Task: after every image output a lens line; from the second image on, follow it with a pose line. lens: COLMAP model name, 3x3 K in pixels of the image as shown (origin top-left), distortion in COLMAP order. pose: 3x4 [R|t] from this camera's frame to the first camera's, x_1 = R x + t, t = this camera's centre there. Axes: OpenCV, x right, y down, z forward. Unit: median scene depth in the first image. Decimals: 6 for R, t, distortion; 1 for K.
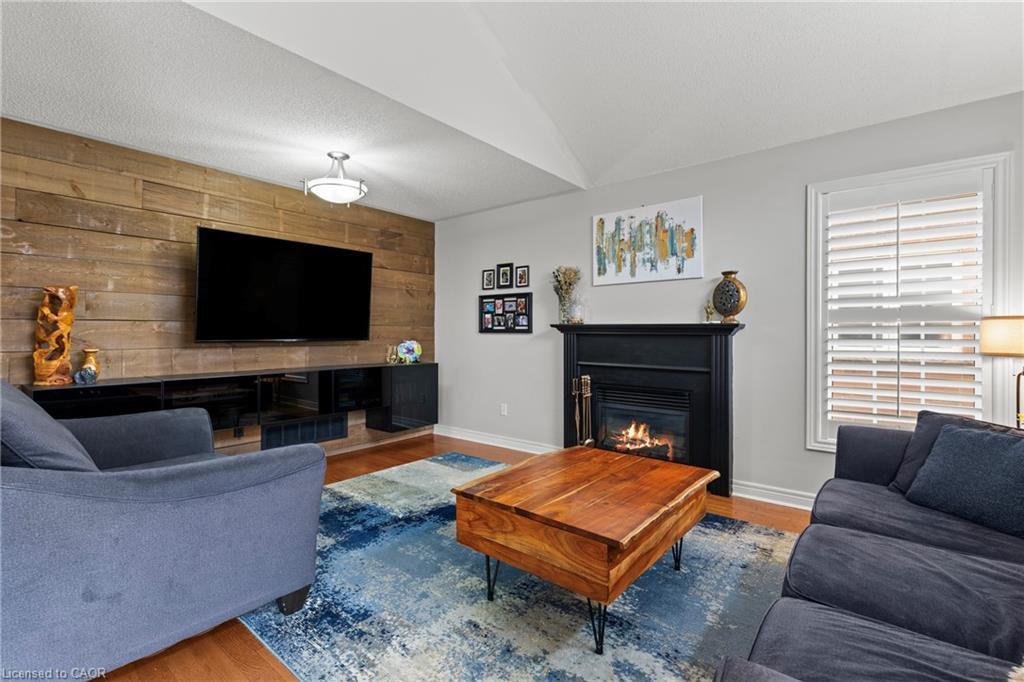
lens RADIAL K [[460.8, 0, 502.9], [0, 460.8, 339.8], [0, 0, 1]] dist [-0.003627, -0.000524]
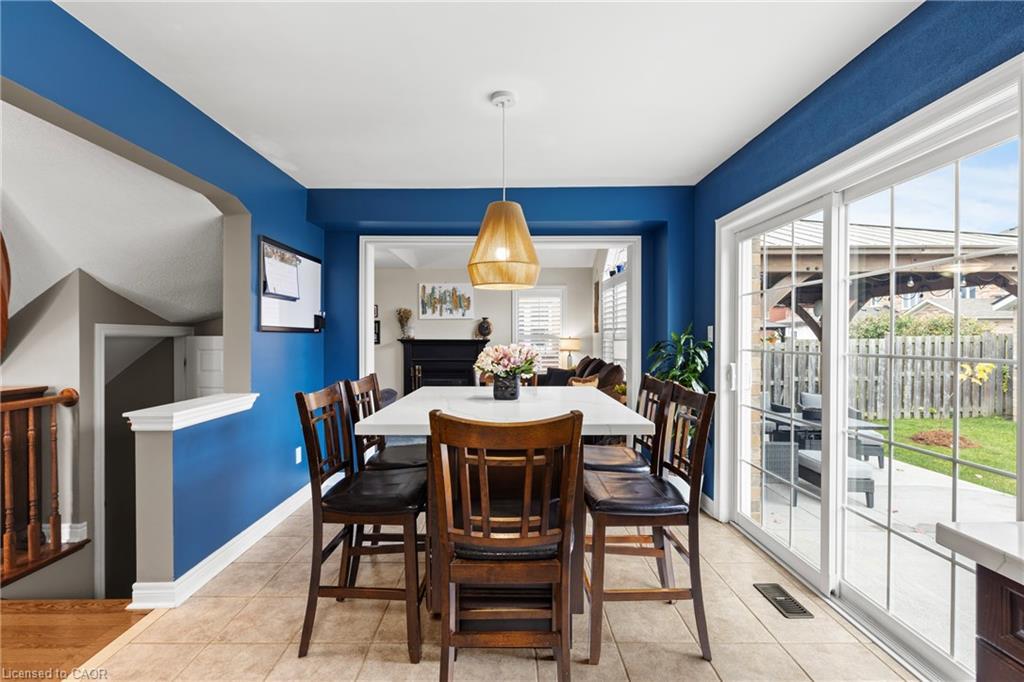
lens RADIAL K [[452.7, 0, 504.5], [0, 452.7, 338.0], [0, 0, 1]] dist [0.000773, -0.000267]
pose [[0.771514, -0.005811, 0.636186, -0.816993], [0.011092, 0.999929, -0.004318, -0.029022], [-0.636116, 0.010388, 0.771524, -0.767735]]
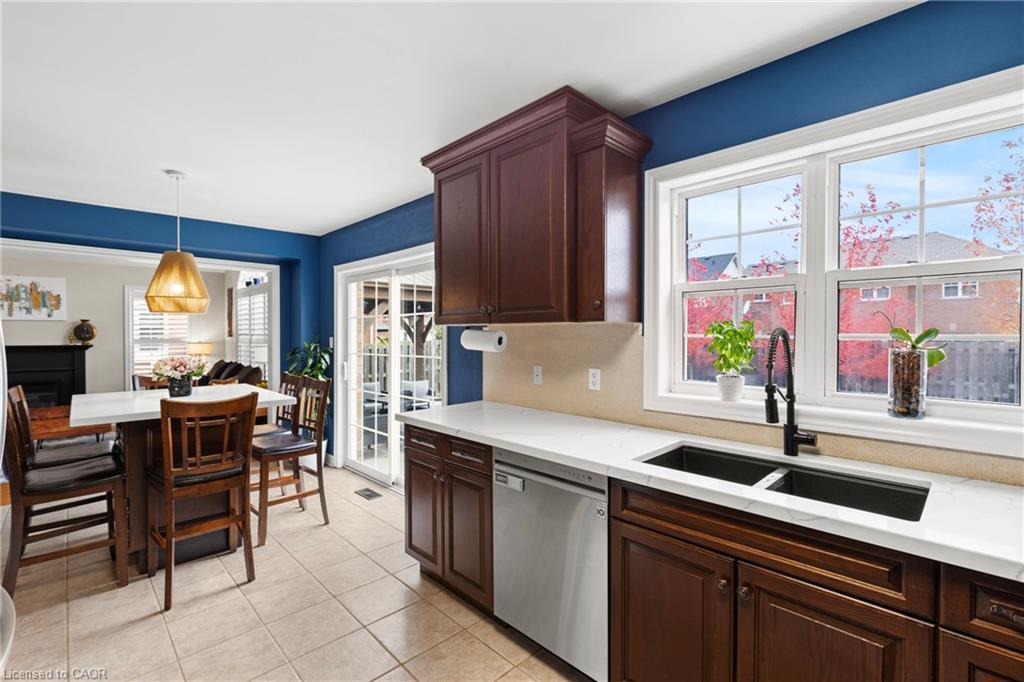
lens RADIAL K [[460.8, 0, 502.9], [0, 460.8, 339.8], [0, 0, 1]] dist [-0.003627, -0.000524]
pose [[0.116989, -0.014249, 0.993031, -1.190007], [0.012243, 0.999842, 0.012904, -0.055295], [-0.993058, 0.010648, 0.117145, -0.980893]]
